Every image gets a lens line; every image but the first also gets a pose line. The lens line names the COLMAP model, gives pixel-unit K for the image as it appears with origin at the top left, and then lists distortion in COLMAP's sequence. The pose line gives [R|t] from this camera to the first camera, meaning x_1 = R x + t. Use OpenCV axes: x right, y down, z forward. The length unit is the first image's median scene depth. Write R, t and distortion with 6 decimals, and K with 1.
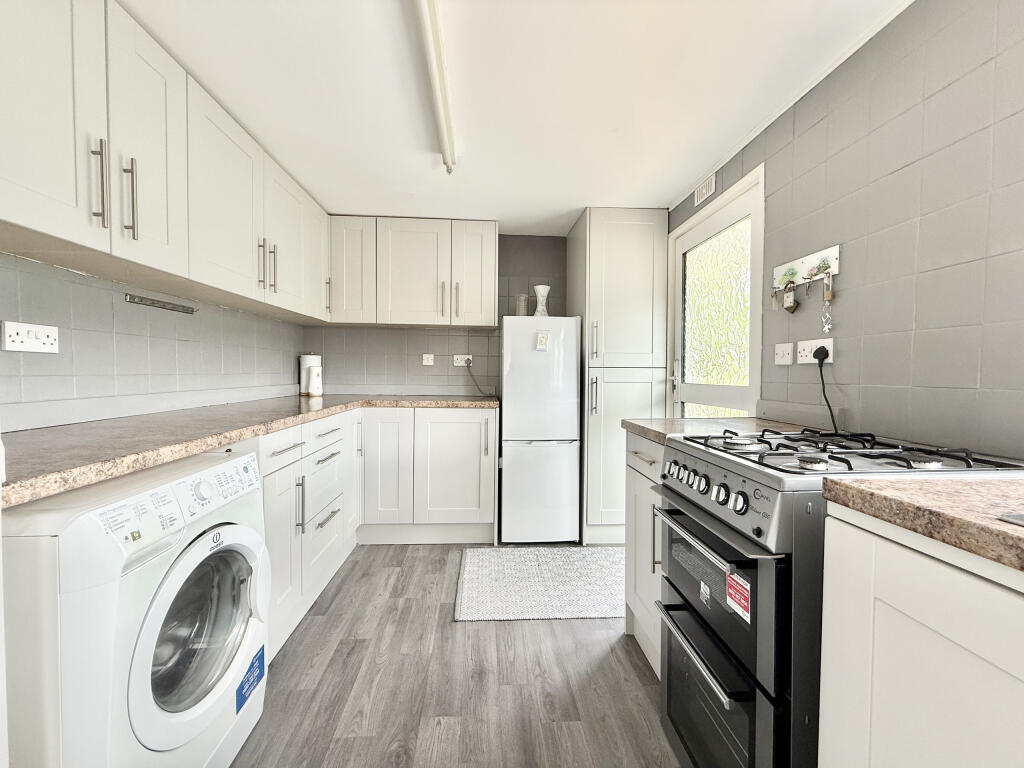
lens RADIAL K [[413.3, 0, 512.6], [0, 413.3, 383.9], [0, 0, 1]] dist [-0.000324, -0.000815]
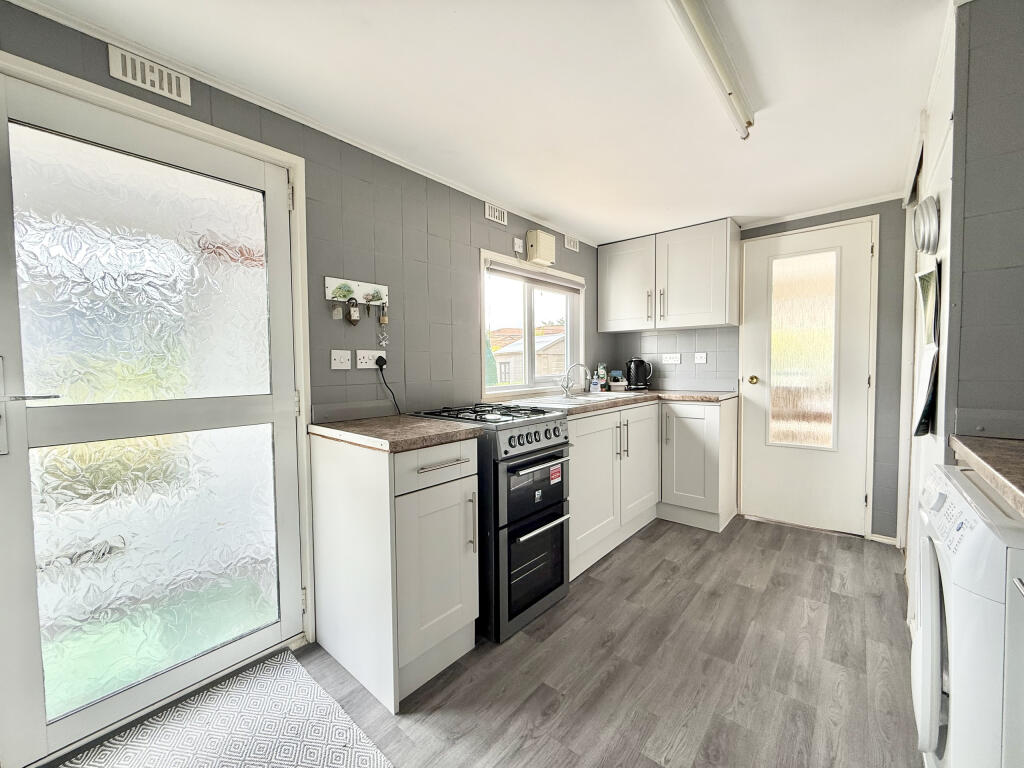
lens RADIAL K [[413.3, 0, 505.0], [0, 413.3, 384.0], [0, 0, 1]] dist [-0.000324, -0.000815]
pose [[-0.709429, -0.021798, 0.704440, -0.501068], [0.029353, 0.997740, 0.060434, -0.069283], [-0.704166, 0.063551, -0.707186, 1.682647]]
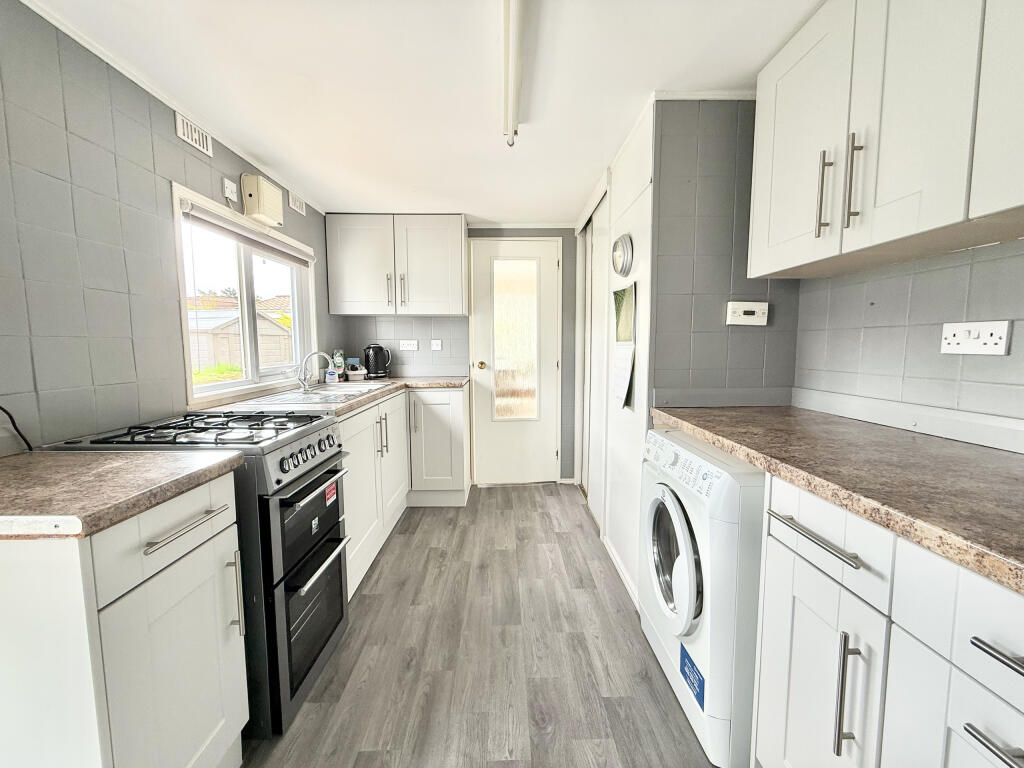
lens RADIAL K [[413.3, 0, 509.8], [0, 413.3, 383.1], [0, 0, 1]] dist [-0.000324, -0.000815]
pose [[-0.998939, 0.000809, 0.046054, -0.168698], [0.006308, 0.992827, 0.119395, -0.108952], [-0.045627, 0.119559, -0.991778, 1.660943]]
